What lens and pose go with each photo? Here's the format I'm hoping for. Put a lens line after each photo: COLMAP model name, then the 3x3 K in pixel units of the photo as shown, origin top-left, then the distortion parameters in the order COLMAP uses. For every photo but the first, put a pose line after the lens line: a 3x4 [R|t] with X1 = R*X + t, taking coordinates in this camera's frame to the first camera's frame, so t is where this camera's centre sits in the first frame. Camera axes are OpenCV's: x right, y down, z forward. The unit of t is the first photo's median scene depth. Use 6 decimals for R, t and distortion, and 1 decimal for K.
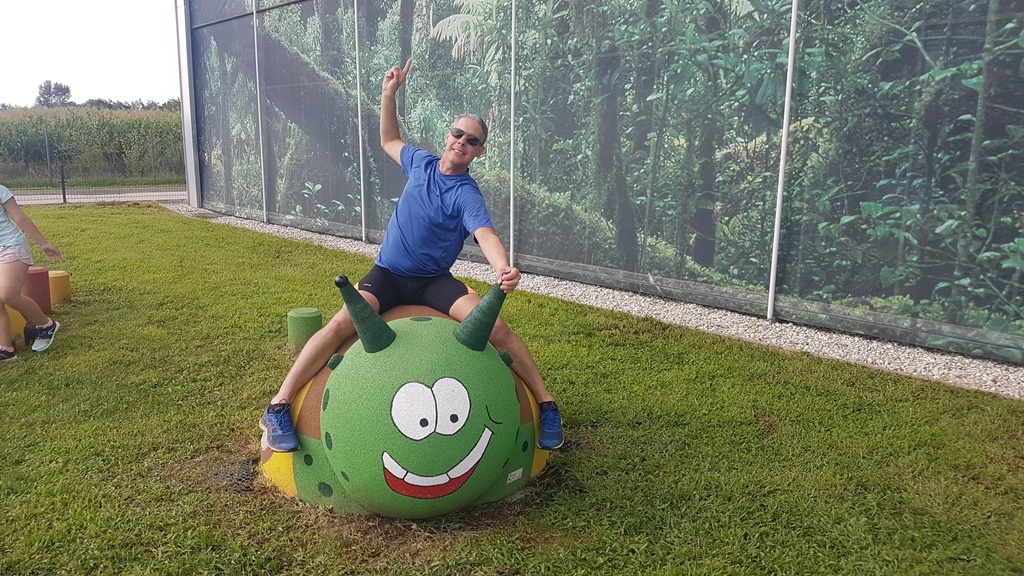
lens RADIAL K [[802.2, 0, 488.7], [0, 802.2, 303.9], [0, 0, 1]] dist [0.073937, -0.135670]
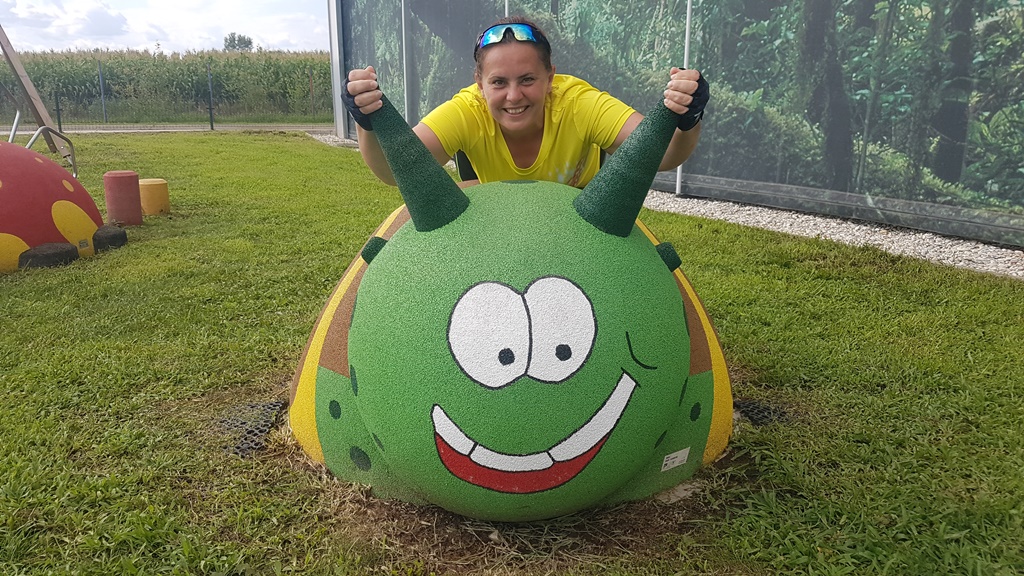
lens RADIAL K [[802.2, 0, 481.2], [0, 802.2, 315.8], [0, 0, 1]] dist [0.073937, -0.135670]
pose [[0.978176, 0.039452, -0.203999, 0.004551], [-0.024394, 0.996824, 0.075811, 0.032297], [0.206342, -0.069180, 0.976031, 0.191221]]
